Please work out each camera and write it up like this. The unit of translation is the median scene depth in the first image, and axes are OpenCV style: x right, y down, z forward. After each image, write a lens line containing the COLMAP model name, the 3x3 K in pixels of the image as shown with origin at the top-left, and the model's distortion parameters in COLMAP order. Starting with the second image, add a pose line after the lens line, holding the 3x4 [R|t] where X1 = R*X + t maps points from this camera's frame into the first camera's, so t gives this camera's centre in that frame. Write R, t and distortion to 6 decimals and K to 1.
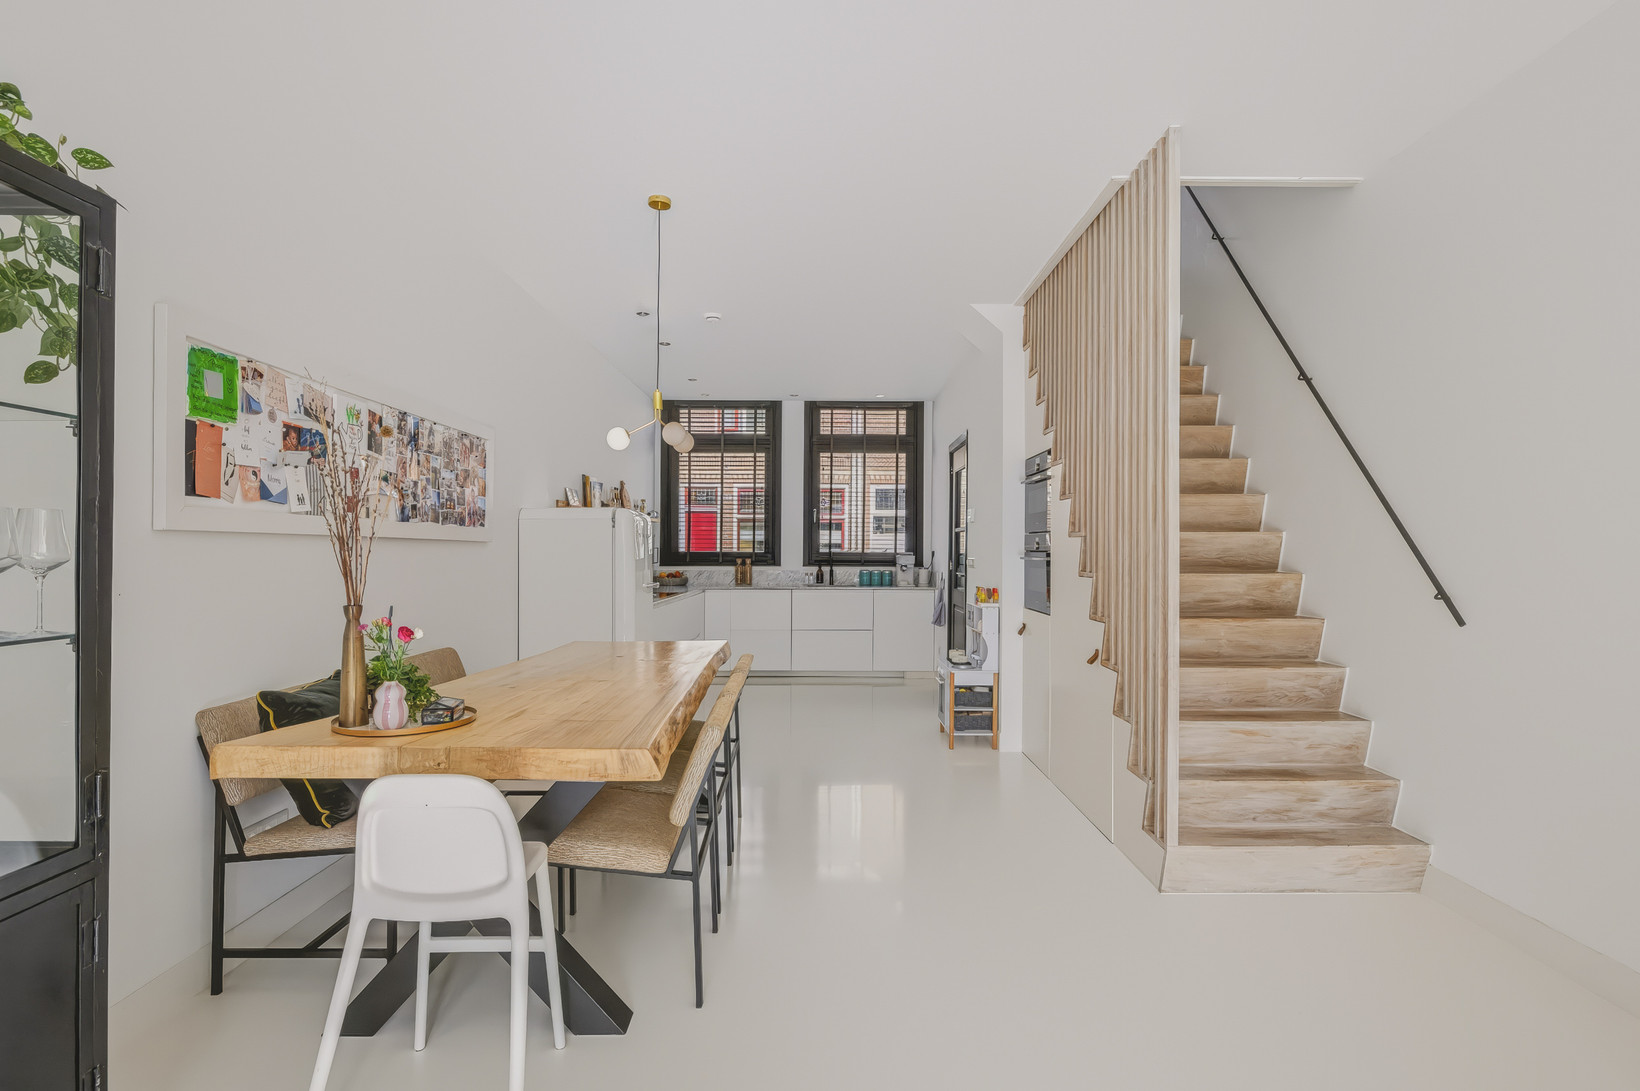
lens RADIAL K [[828.3, 0, 828.3], [0, 828.3, 547.3], [0, 0, 1]] dist [-0.000918, 0.000079]
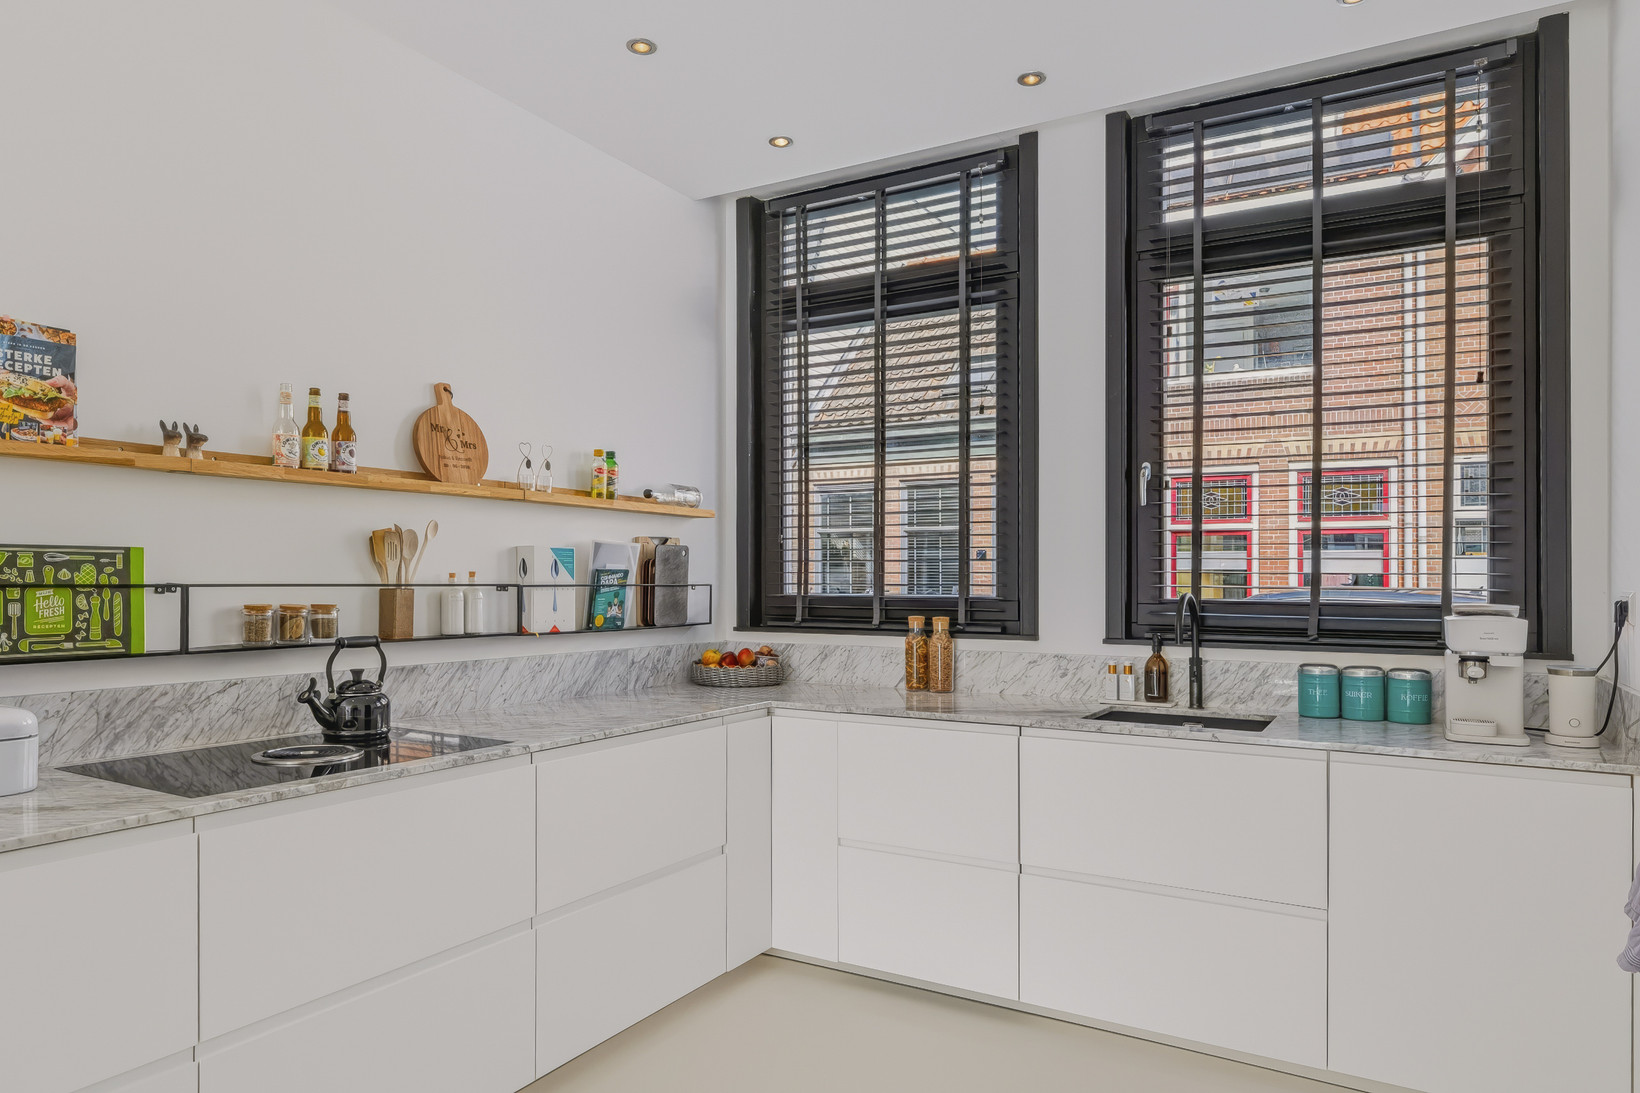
lens RADIAL K [[1009.9, 0, 814.3], [0, 1009.9, 570.3], [0, 0, 1]] dist [-0.001987, 0.000218]
pose [[0.859220, -0.005113, -0.511581, 0.121266], [-0.000519, 0.999941, -0.010866, -0.001599], [0.511606, 0.009601, 0.859166, 1.014479]]
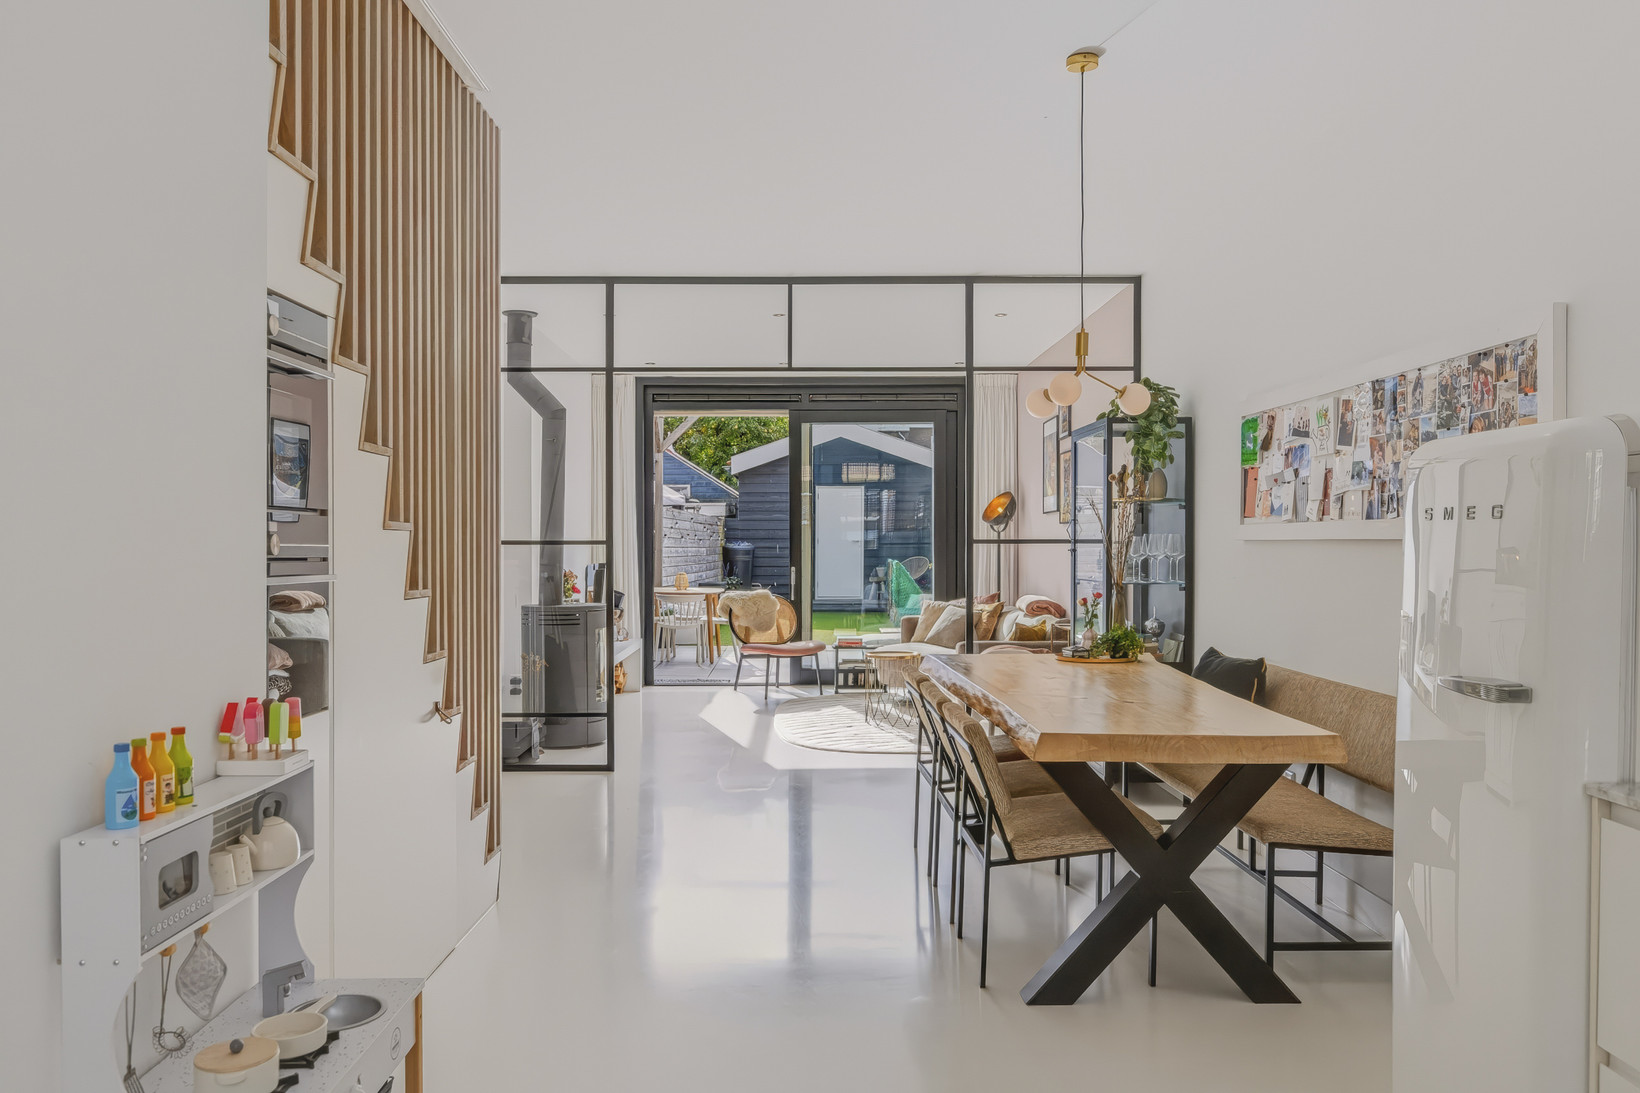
lens RADIAL K [[1197.8, 0, 820.0], [0, 1197.8, 546.5], [0, 0, 1]] dist [0.004244, -0.000663]
pose [[-0.999991, -0.001673, -0.003770, 0.014922], [-0.001663, 0.999995, -0.002658, -0.000388], [0.003774, -0.002652, -0.999989, 1.413955]]
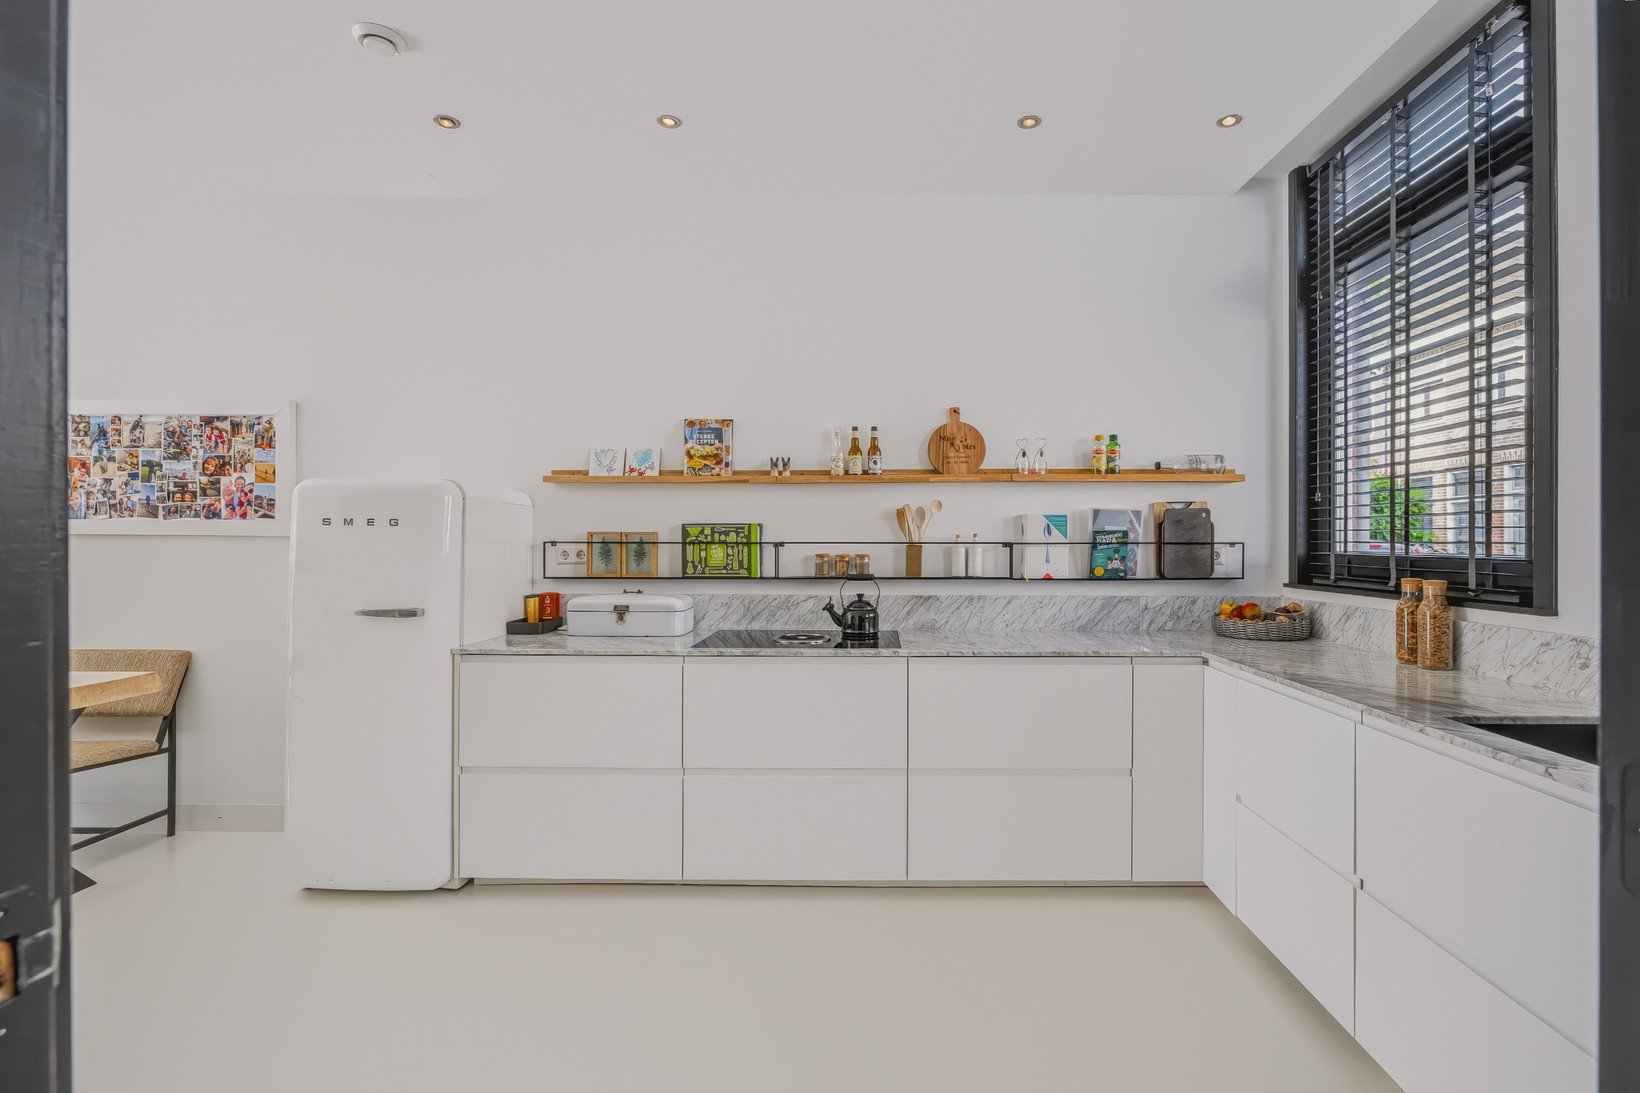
lens RADIAL K [[754.0, 0, 878.2], [0, 754.0, 530.1], [0, 0, 1]] dist [-0.012305, 0.001412]
pose [[-0.004641, -0.016586, -0.999852, 0.282397], [0.001431, 0.999861, -0.016592, 0.000261], [0.999988, -0.001508, -0.004617, 1.333041]]
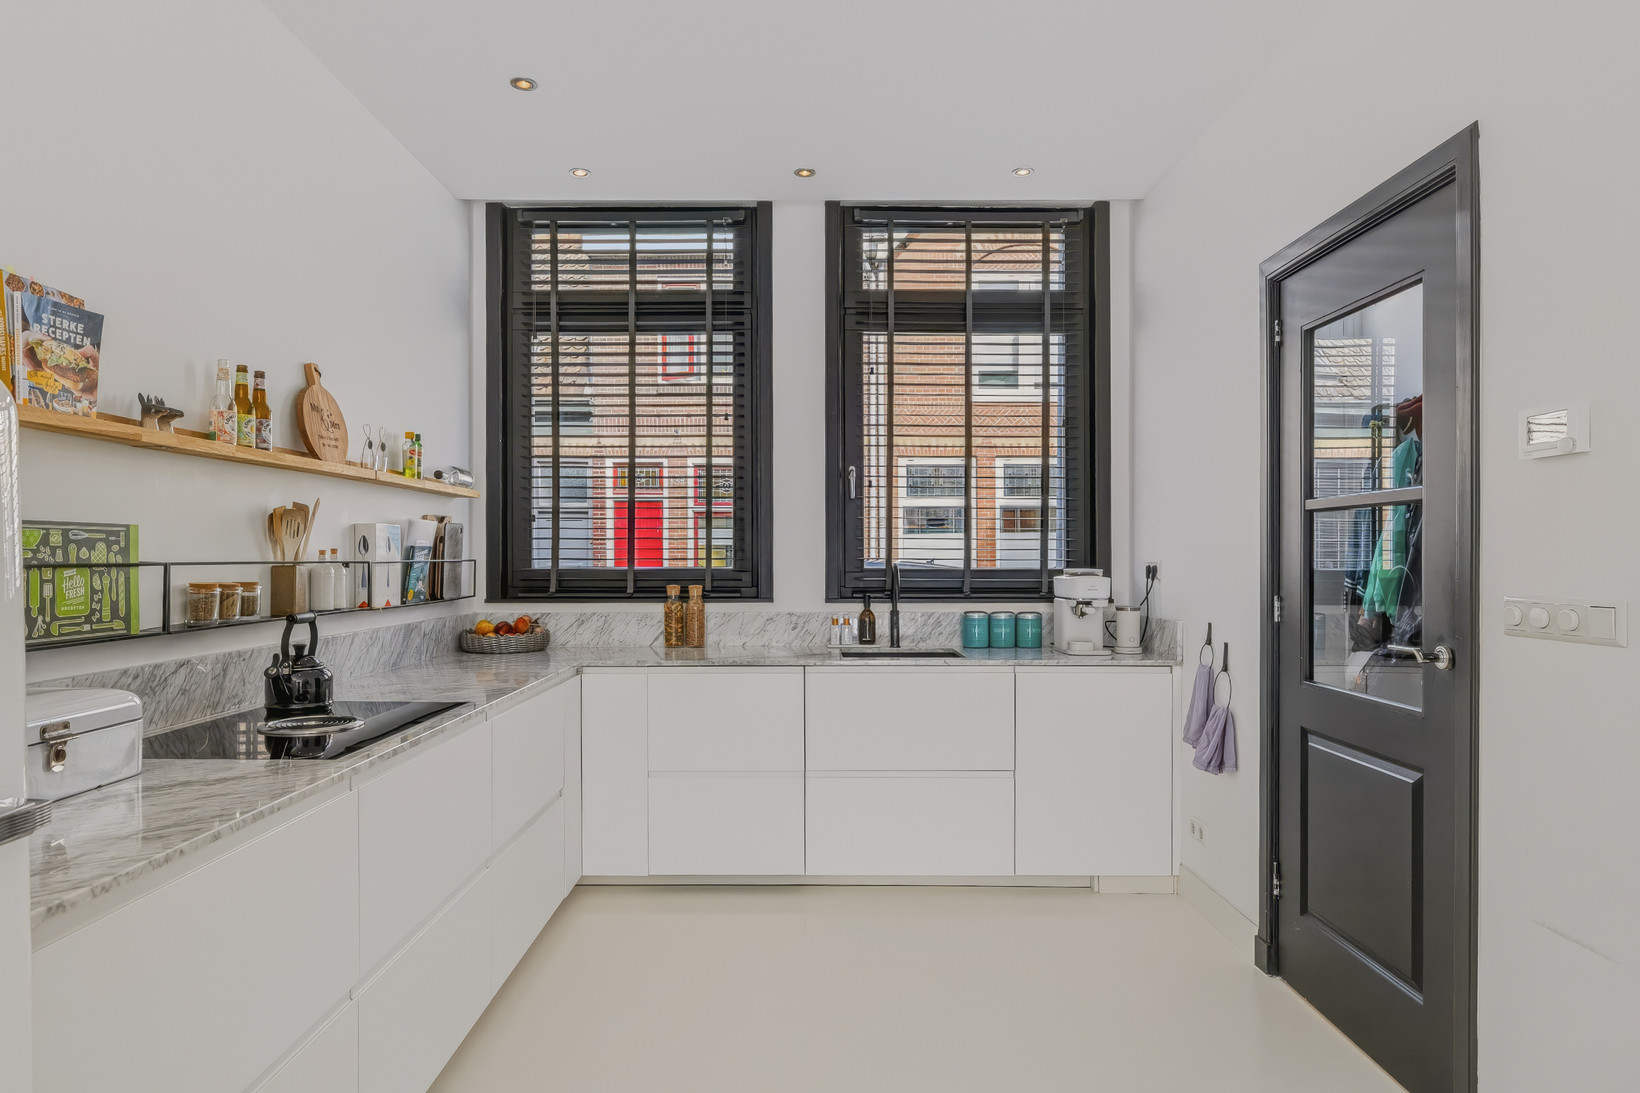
lens RADIAL K [[970.1, 0, 799.9], [0, 970.1, 541.8], [0, 0, 1]] dist [-0.003871, 0.000115]
pose [[0.999888, -0.004464, -0.014294, -0.060789], [0.004279, 0.999906, -0.012999, -0.002496], [0.014351, 0.012937, 0.999813, 0.846990]]
